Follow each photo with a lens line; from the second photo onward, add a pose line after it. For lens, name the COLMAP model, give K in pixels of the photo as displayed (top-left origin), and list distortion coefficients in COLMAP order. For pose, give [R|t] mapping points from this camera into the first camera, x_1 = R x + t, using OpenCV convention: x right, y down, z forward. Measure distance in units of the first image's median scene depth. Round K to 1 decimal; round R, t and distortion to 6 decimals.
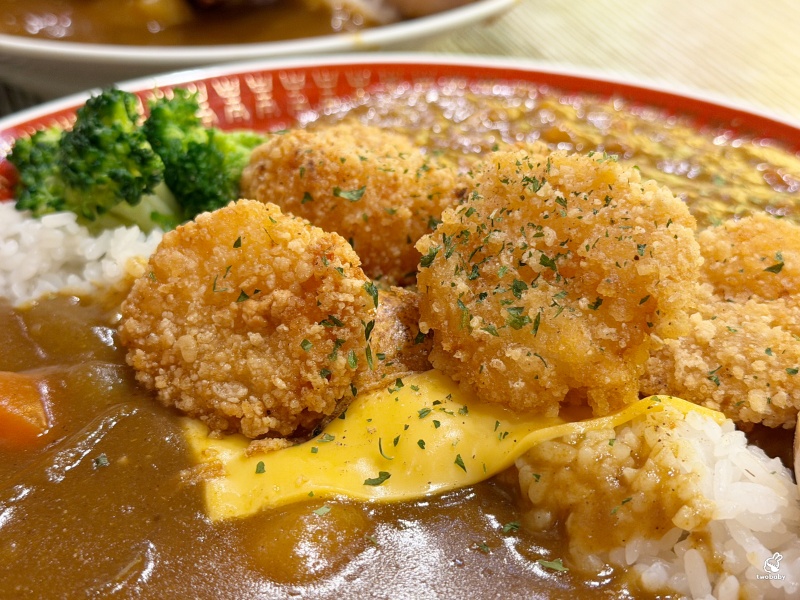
lens RADIAL K [[1390.0, 0, 400.0], [0, 1390.0, 300.0], [0, 0, 1]] dist [0.119567, -0.162758]
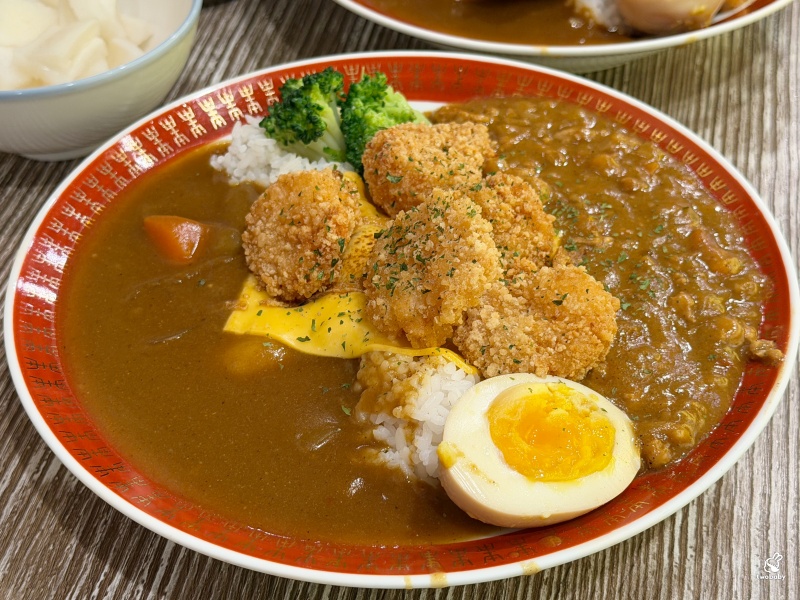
lens RADIAL K [[1390.0, 0, 400.0], [0, 1390.0, 300.0], [0, 0, 1]] dist [0.119567, -0.162758]
pose [[0.845272, 0.331298, -0.419234, 0.847467], [-0.247801, 0.938163, 0.241755, -0.402668], [0.473403, -0.100462, 0.875098, -0.593210]]
